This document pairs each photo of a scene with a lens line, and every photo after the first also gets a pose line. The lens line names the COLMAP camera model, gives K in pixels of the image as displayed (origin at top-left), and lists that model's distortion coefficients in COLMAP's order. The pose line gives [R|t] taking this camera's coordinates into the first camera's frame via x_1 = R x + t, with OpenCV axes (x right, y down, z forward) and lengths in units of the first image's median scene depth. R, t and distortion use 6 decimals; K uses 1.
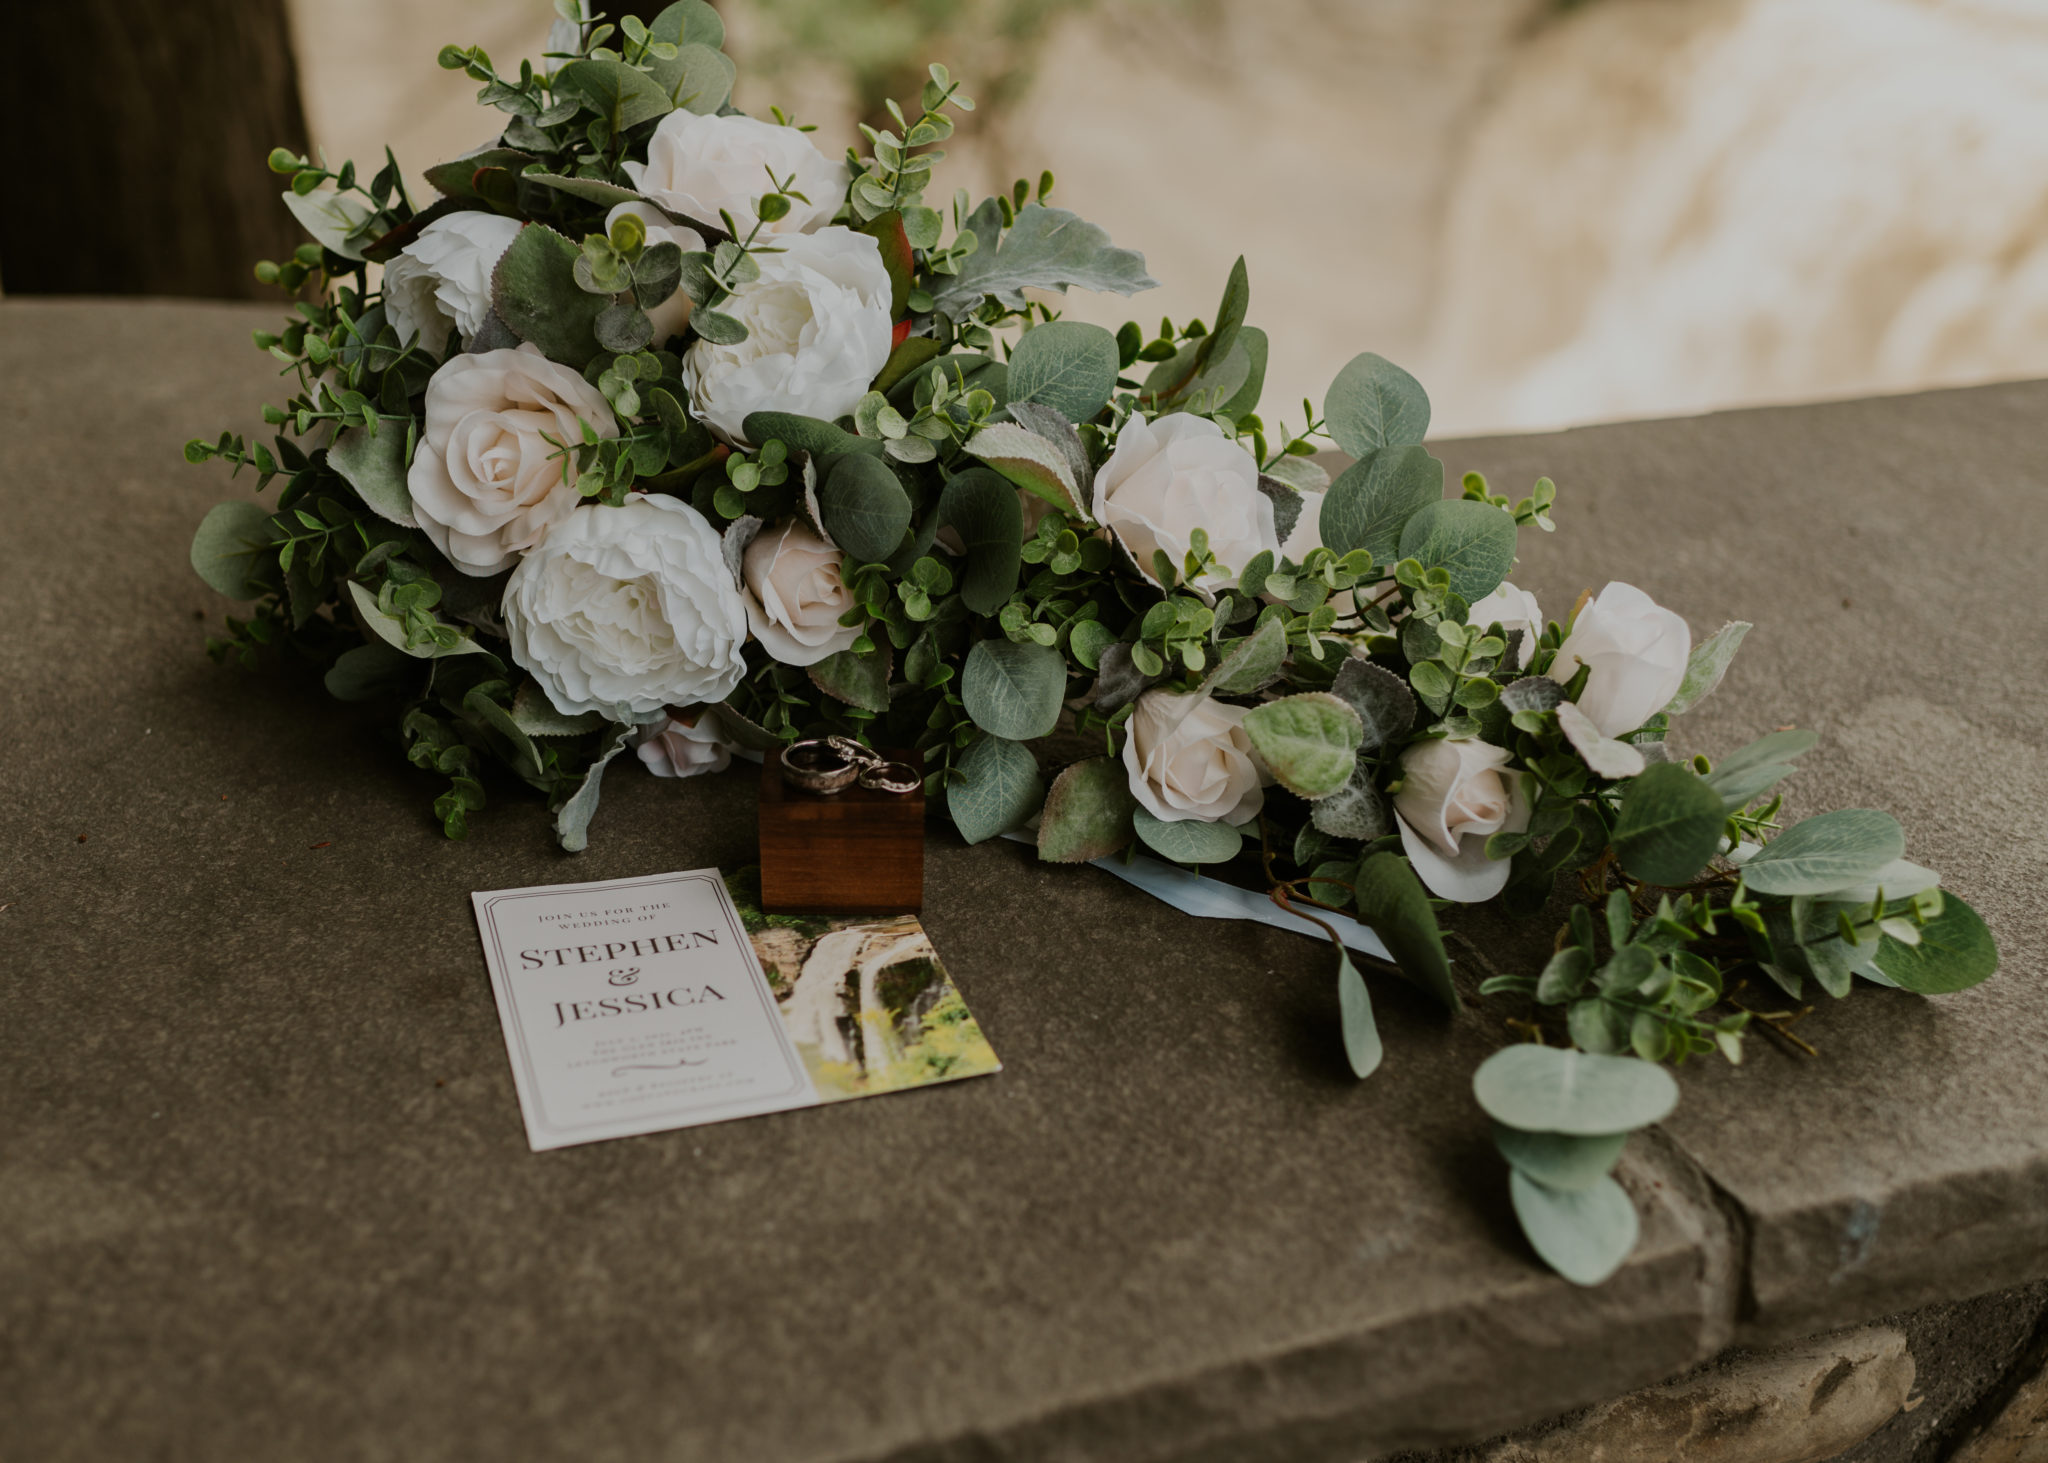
lens RADIAL K [[2444.2, 0, 905.2], [0, 2444.2, 776.7], [0, 0, 1]] dist [0.010460, 0.000000]
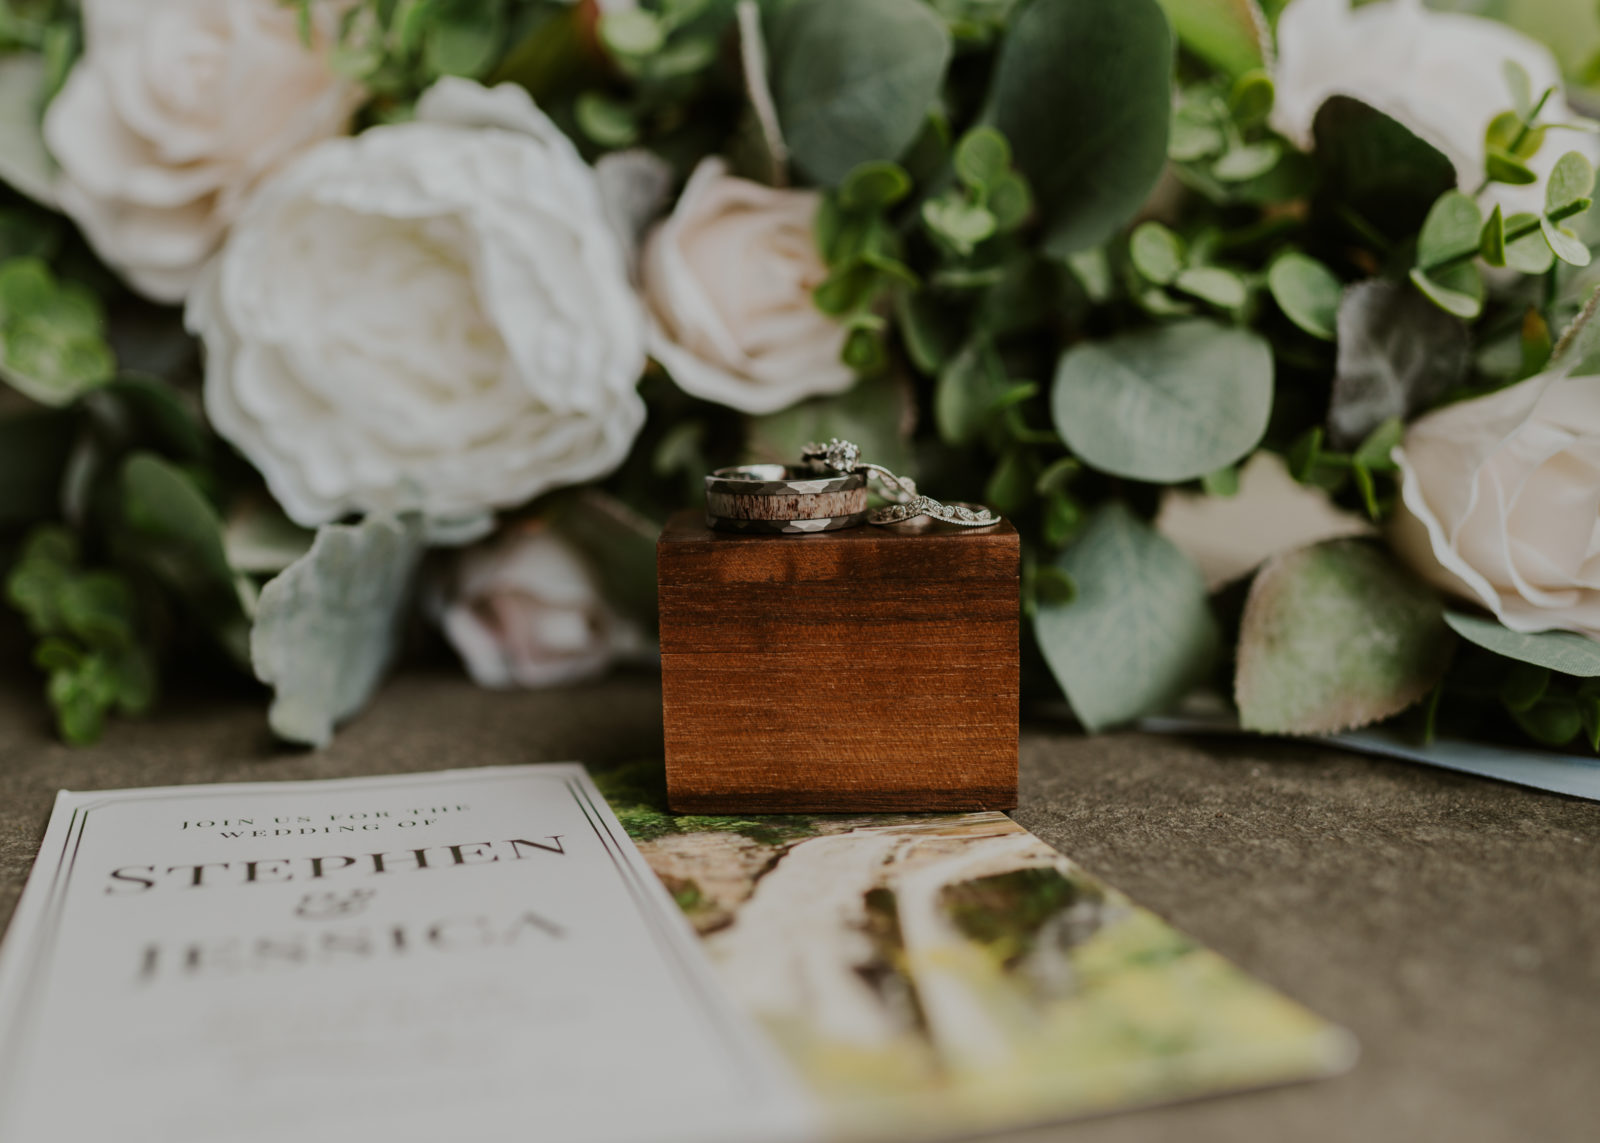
lens RADIAL K [[1909.5, 0, 695.6], [0, 1909.5, 560.2], [0, 0, 1]] dist [0.010460, 0.000000]
pose [[0.997893, -0.028014, -0.058517, -0.031145], [0.007598, 0.946224, -0.323424, 0.128365], [0.064431, 0.322298, 0.944443, 0.652804]]
